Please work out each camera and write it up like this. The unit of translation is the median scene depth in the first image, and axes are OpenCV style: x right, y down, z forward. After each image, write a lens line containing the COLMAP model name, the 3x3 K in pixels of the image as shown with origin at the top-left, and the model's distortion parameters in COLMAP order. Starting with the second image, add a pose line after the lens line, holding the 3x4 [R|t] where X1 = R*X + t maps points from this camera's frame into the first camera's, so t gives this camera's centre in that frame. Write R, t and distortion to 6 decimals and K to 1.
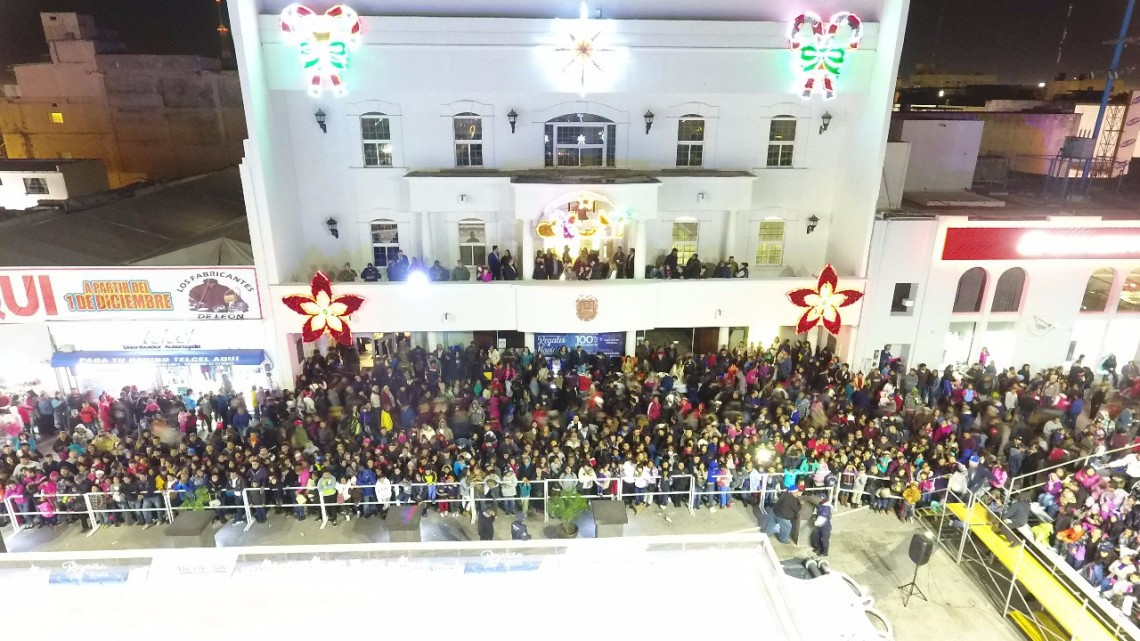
lens RADIAL K [[665.5, 0, 574.4], [0, 665.5, 325.0], [0, 0, 1]] dist [-0.005310, -0.000149]
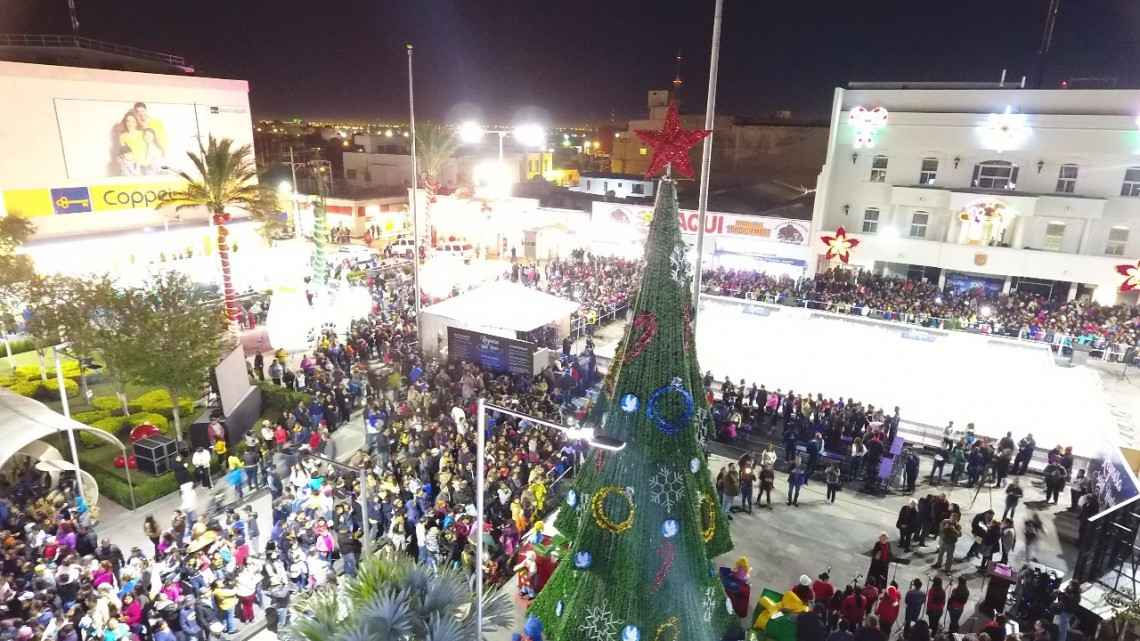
lens RADIAL K [[665.5, 0, 574.4], [0, 665.5, 325.0], [0, 0, 1]] dist [-0.005310, -0.000149]
pose [[0.834077, 0.171754, -0.524229, 0.078236], [-0.203869, 0.978992, -0.003618, 0.412115], [0.512594, 0.109891, 0.851570, -1.230224]]
